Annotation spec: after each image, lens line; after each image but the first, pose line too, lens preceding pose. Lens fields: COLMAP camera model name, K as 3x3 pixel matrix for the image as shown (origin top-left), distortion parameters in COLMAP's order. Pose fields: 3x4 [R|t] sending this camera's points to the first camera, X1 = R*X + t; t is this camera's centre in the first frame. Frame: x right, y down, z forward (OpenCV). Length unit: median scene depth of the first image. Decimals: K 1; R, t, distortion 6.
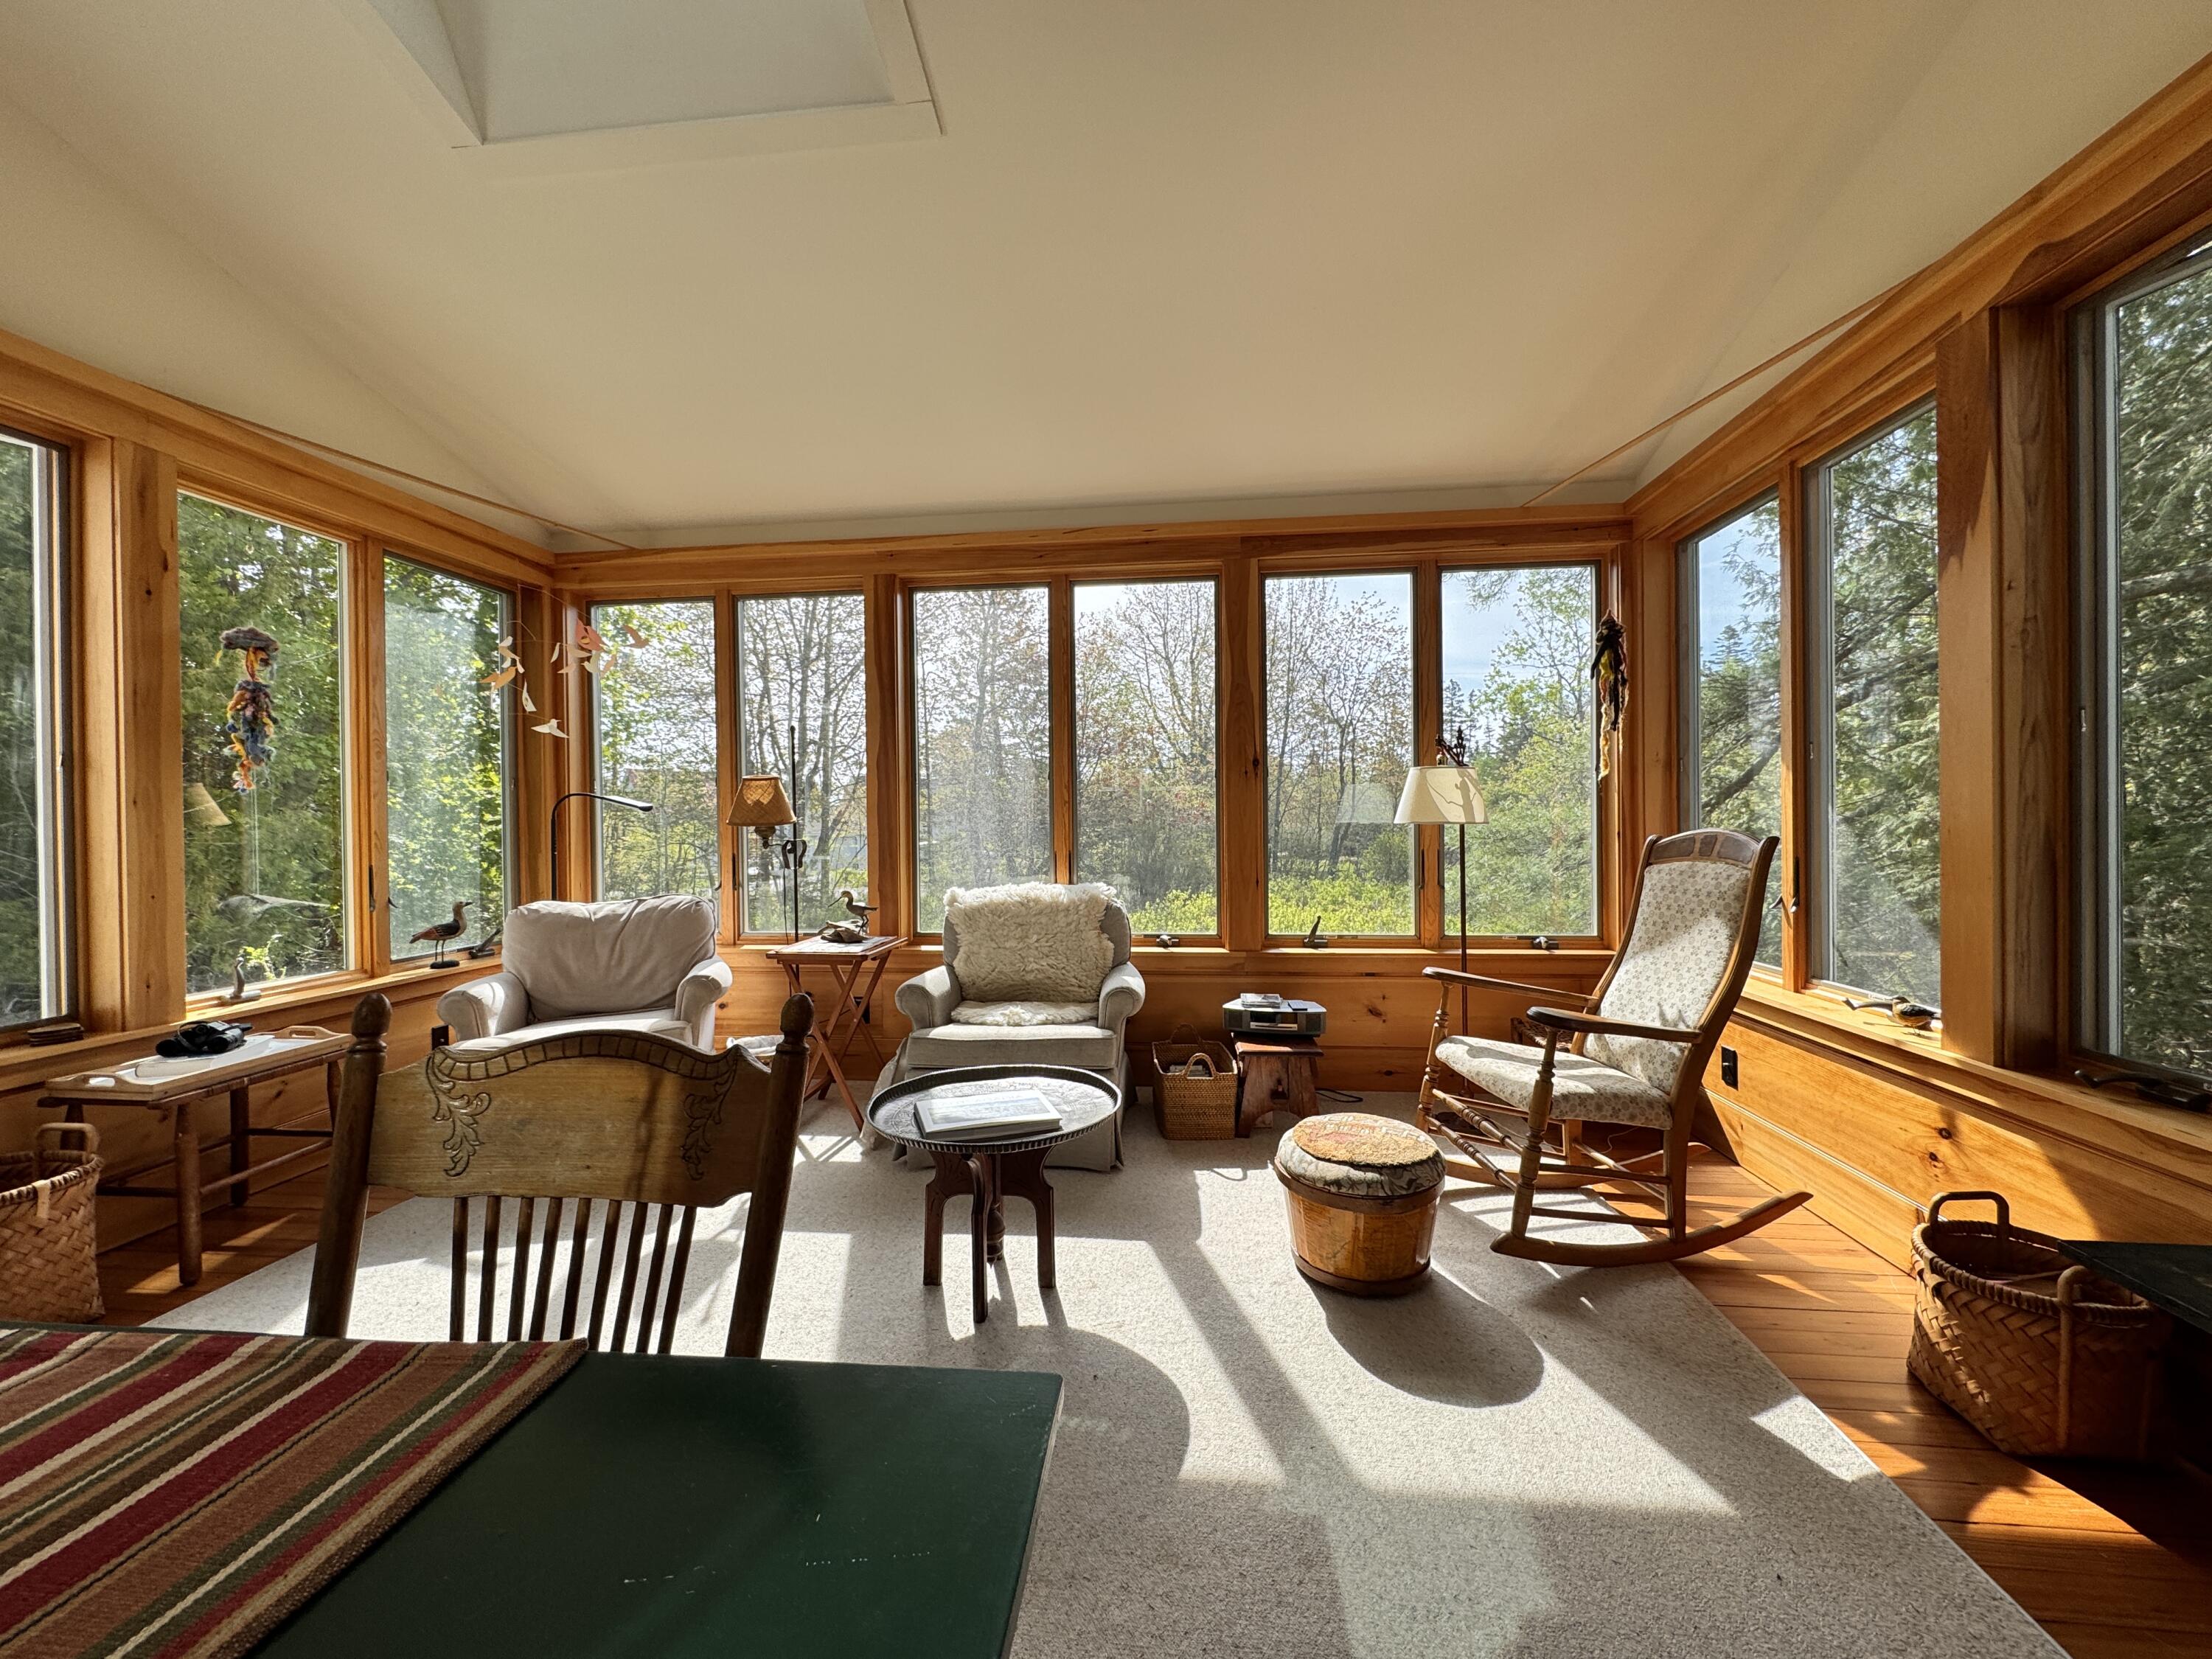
lens RADIAL K [[863.5, 0, 1106.0], [0, 863.5, 829.5], [0, 0, 1]] dist [0.000915, -0.010205]
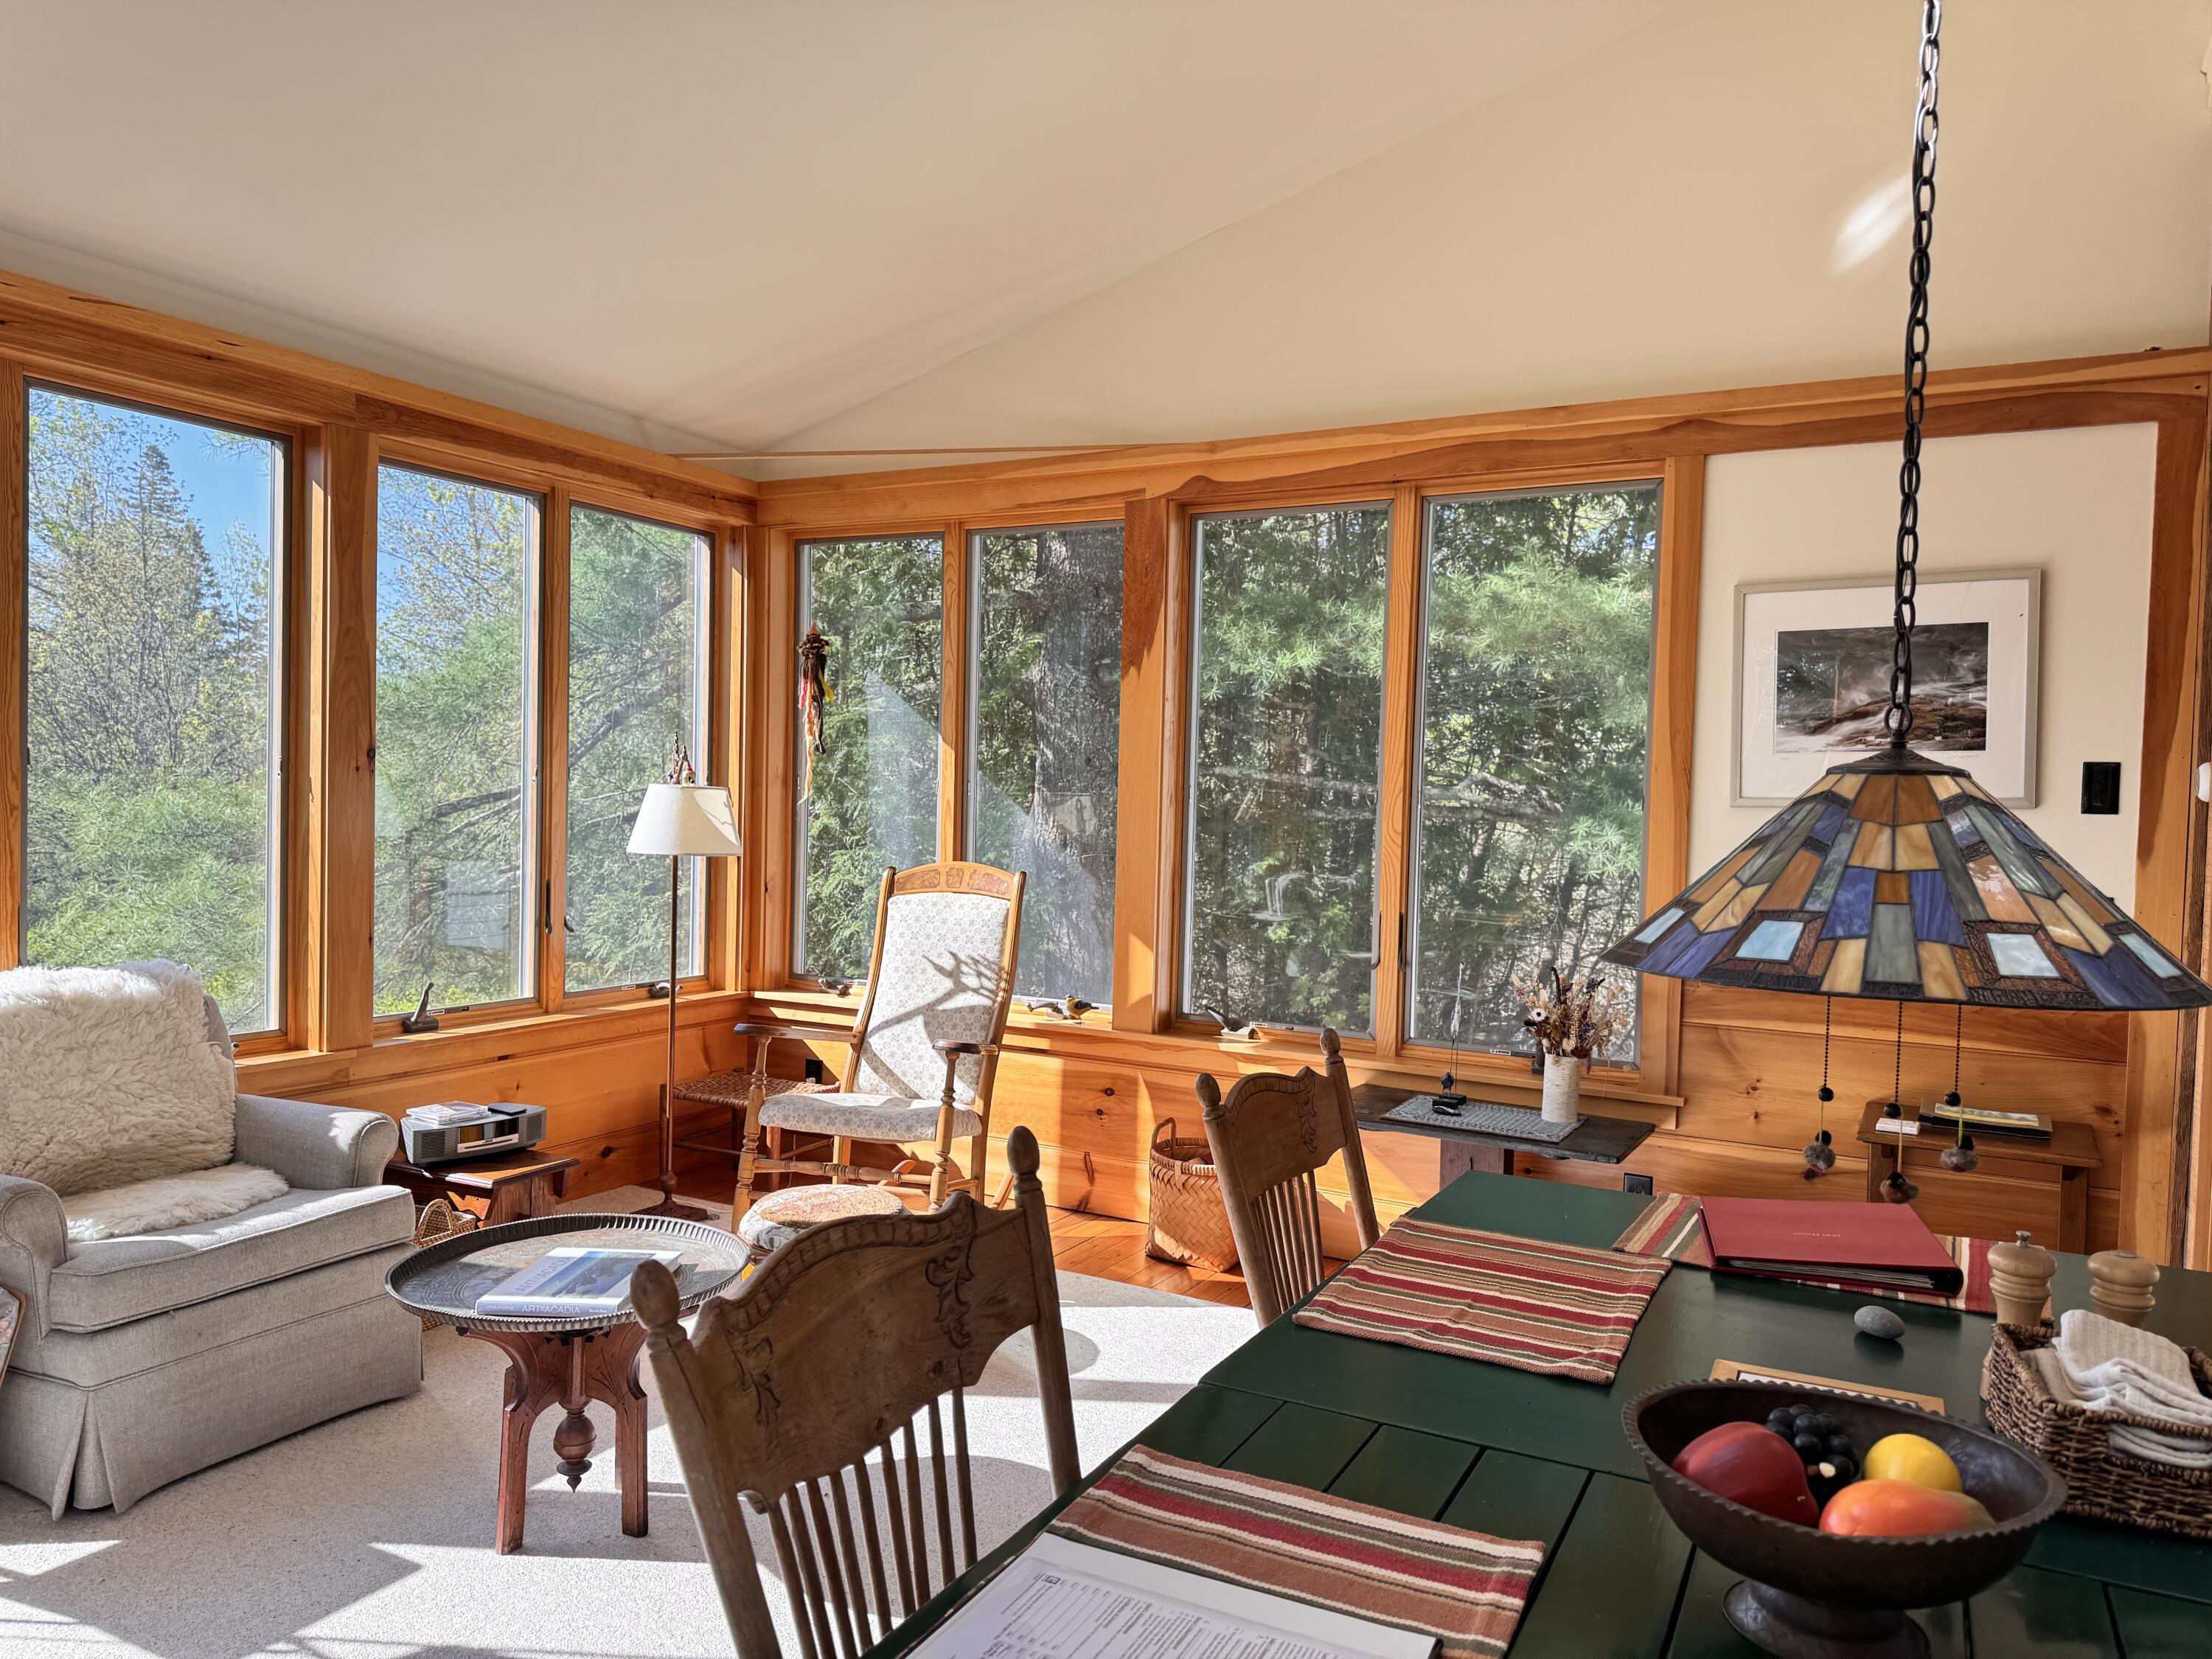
lens RADIAL K [[1540.9, 0, 1106.0], [0, 1540.9, 829.5], [0, 0, 1]] dist [-0.006926, -0.003107]
pose [[0.361803, 0.000262, 0.932254, -0.794202], [-0.021078, 0.999747, 0.007899, -0.046877], [-0.932016, -0.022509, 0.361717, 0.085593]]
